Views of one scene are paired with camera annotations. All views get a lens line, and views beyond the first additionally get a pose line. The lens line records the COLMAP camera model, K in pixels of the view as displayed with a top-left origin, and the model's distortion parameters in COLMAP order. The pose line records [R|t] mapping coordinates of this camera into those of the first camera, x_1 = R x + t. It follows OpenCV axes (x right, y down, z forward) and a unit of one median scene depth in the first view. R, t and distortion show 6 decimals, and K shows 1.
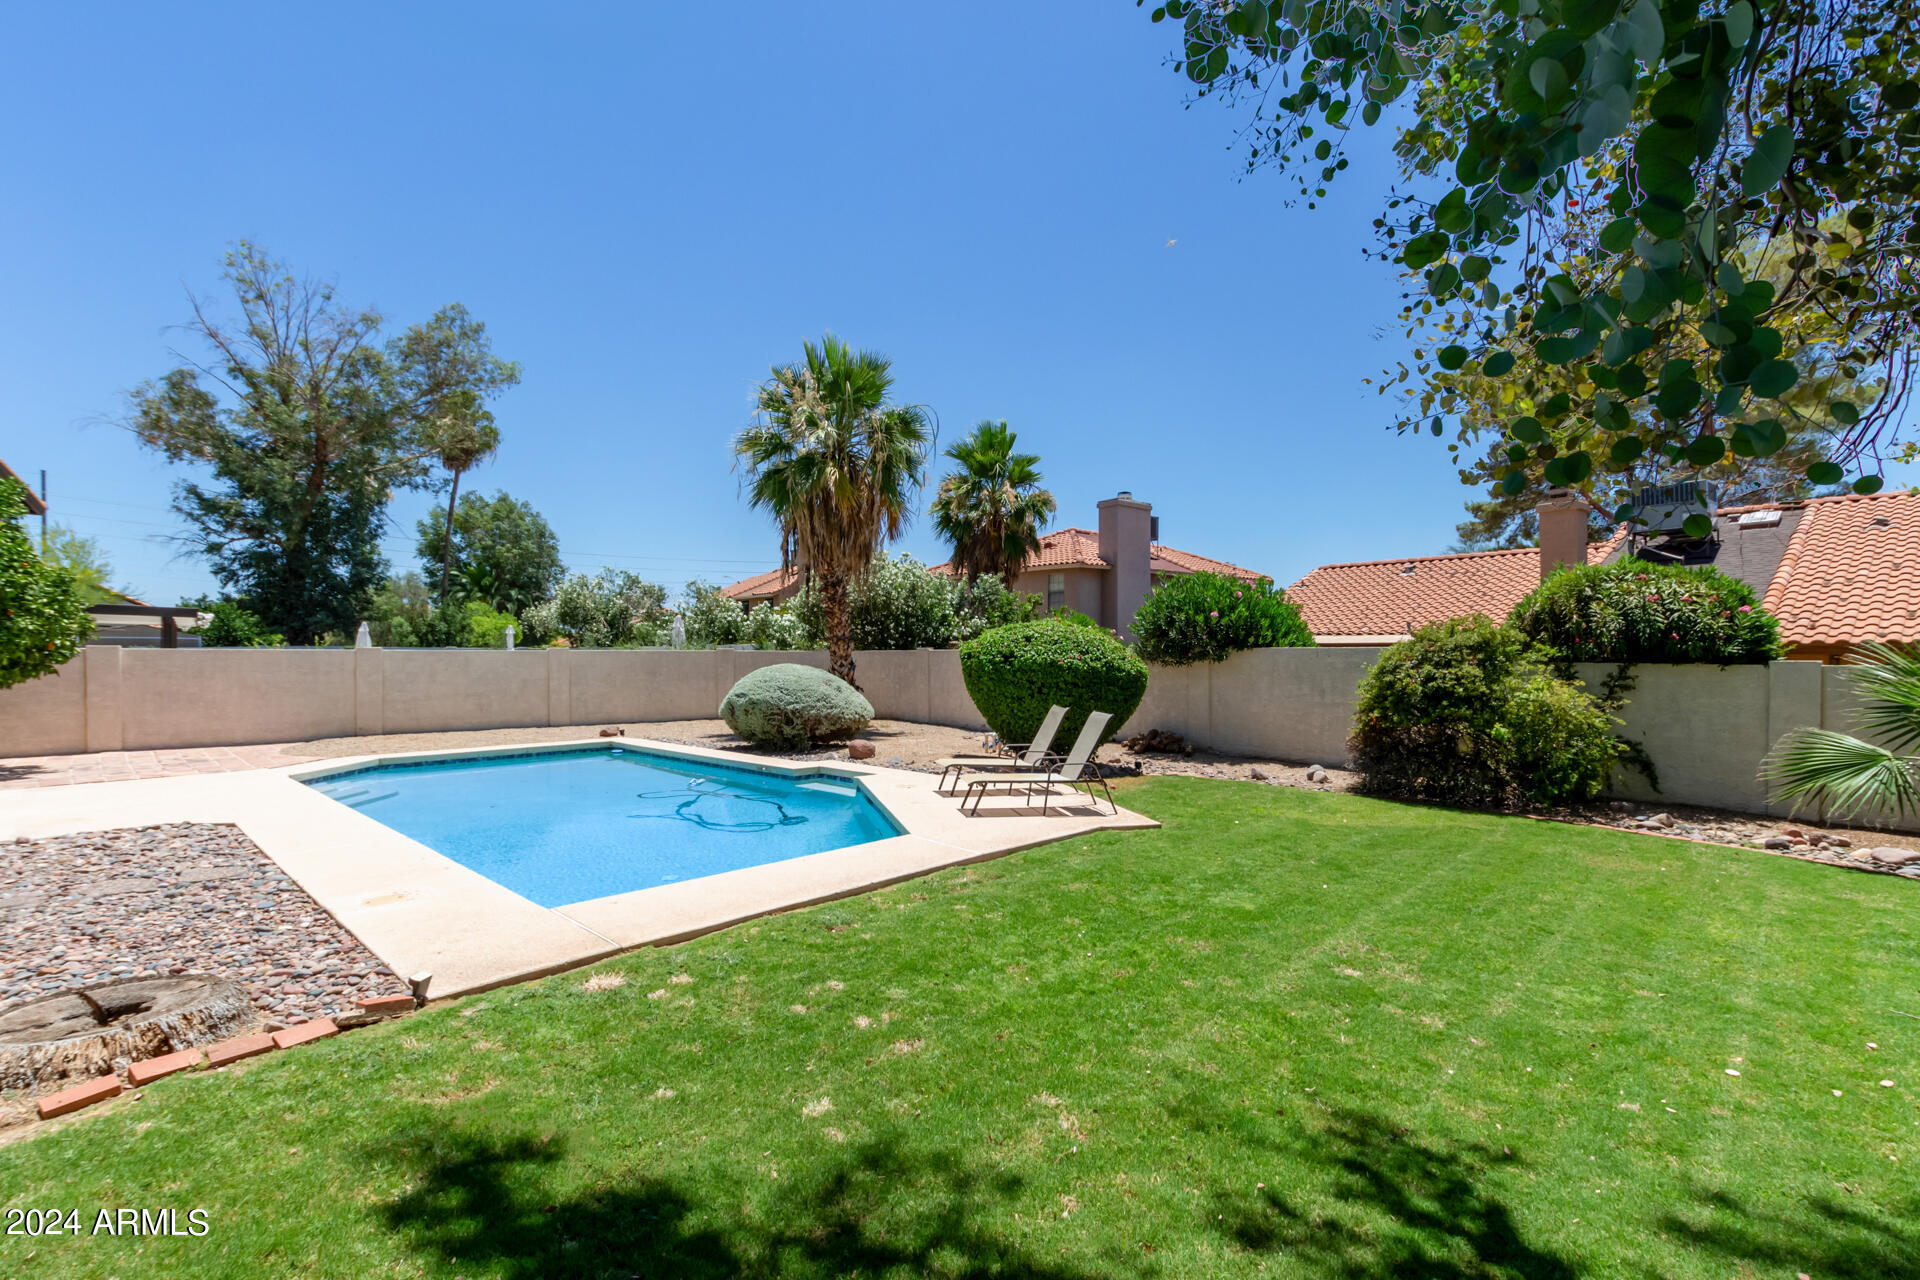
lens RADIAL K [[896.4, 0, 973.2], [0, 896.4, 647.6], [0, 0, 1]] dist [0.008520, 0.000224]
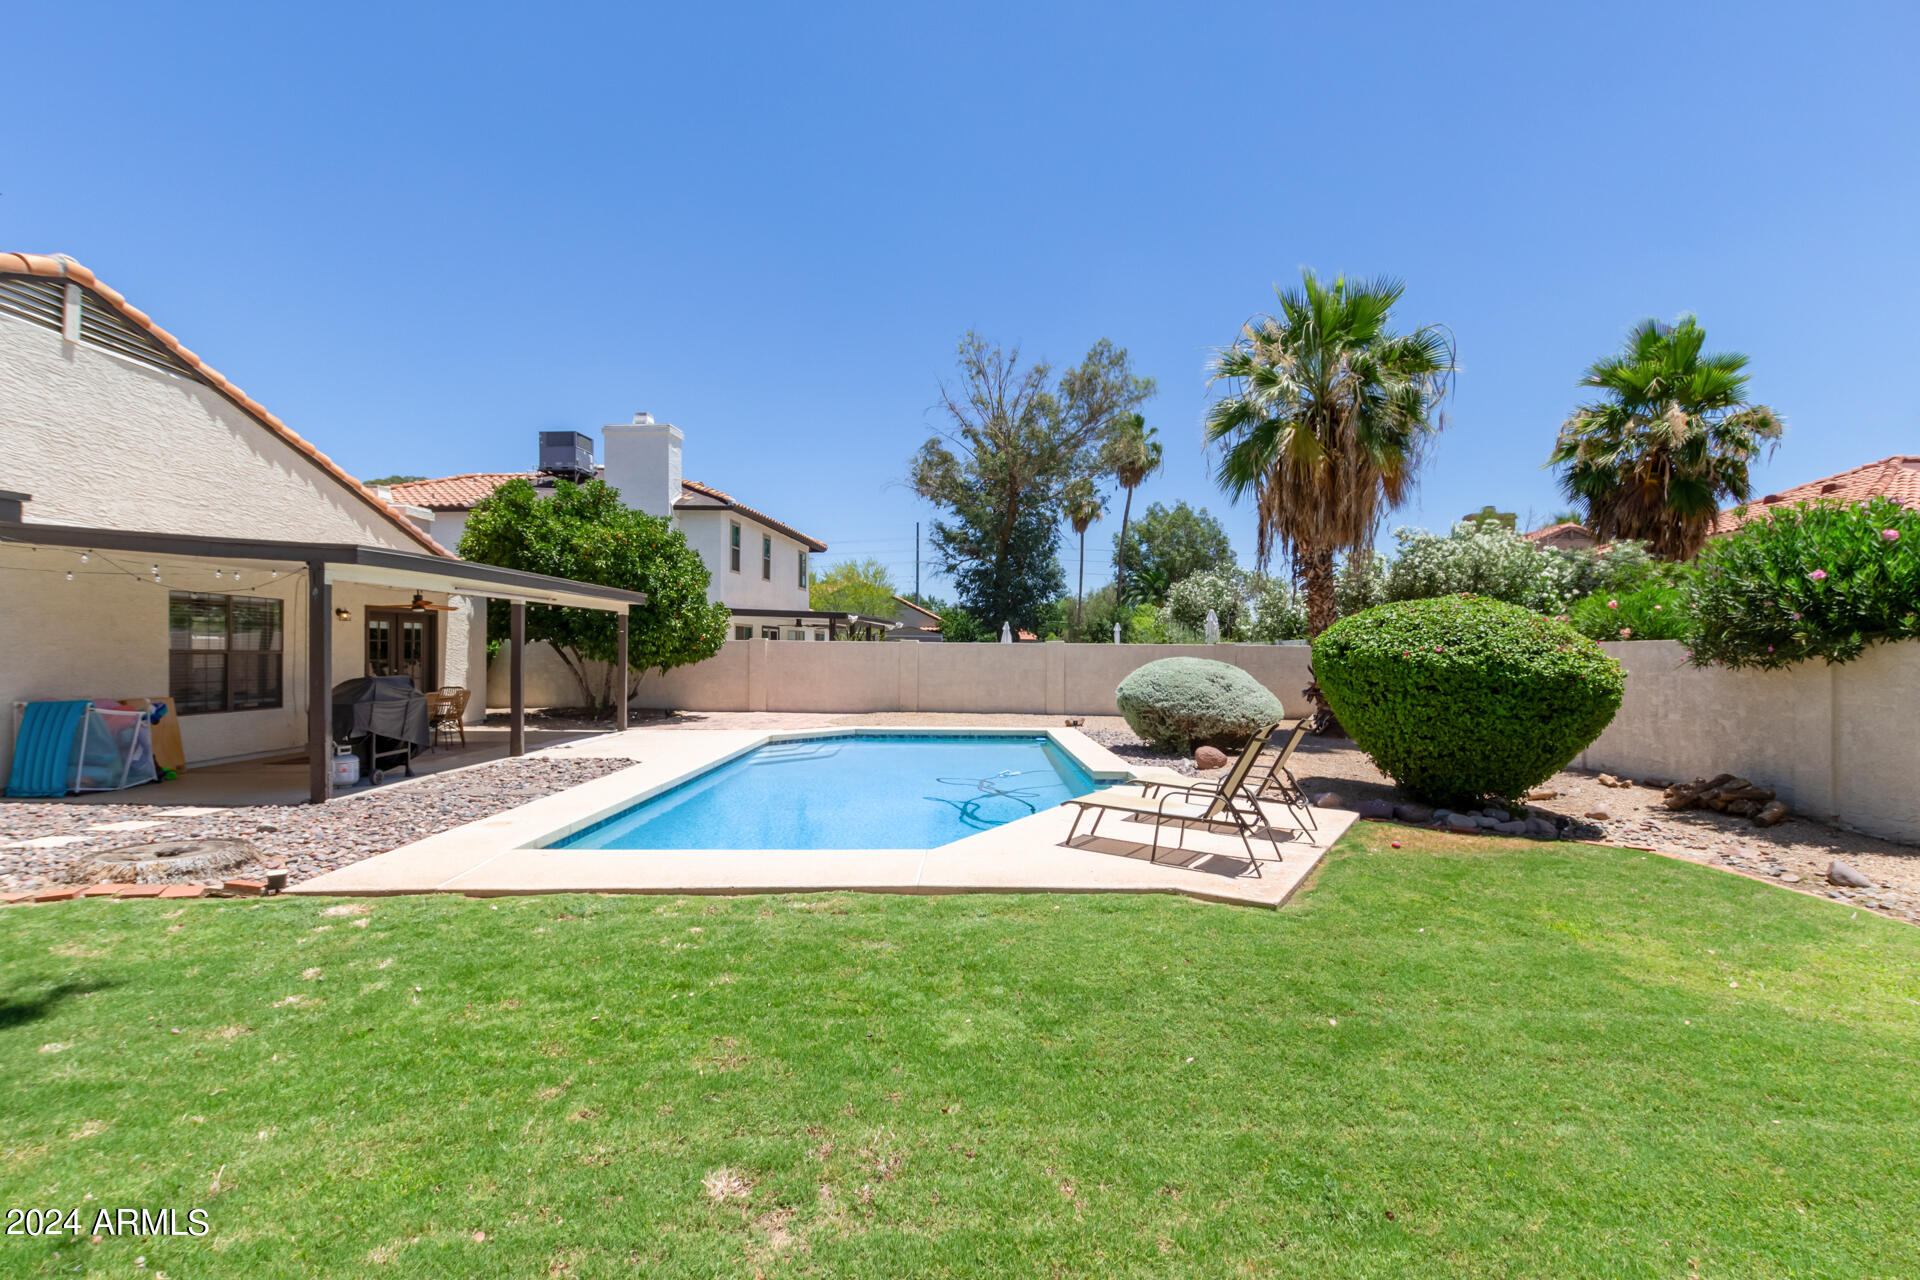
lens RADIAL K [[896.4, 0, 965.5], [0, 896.4, 648.3], [0, 0, 1]] dist [0.008520, 0.000224]
pose [[0.696445, 0.004632, -0.717595, 0.151104], [-0.003534, 0.999989, 0.003025, 0.003959], [0.717601, 0.000429, 0.696454, 0.116684]]
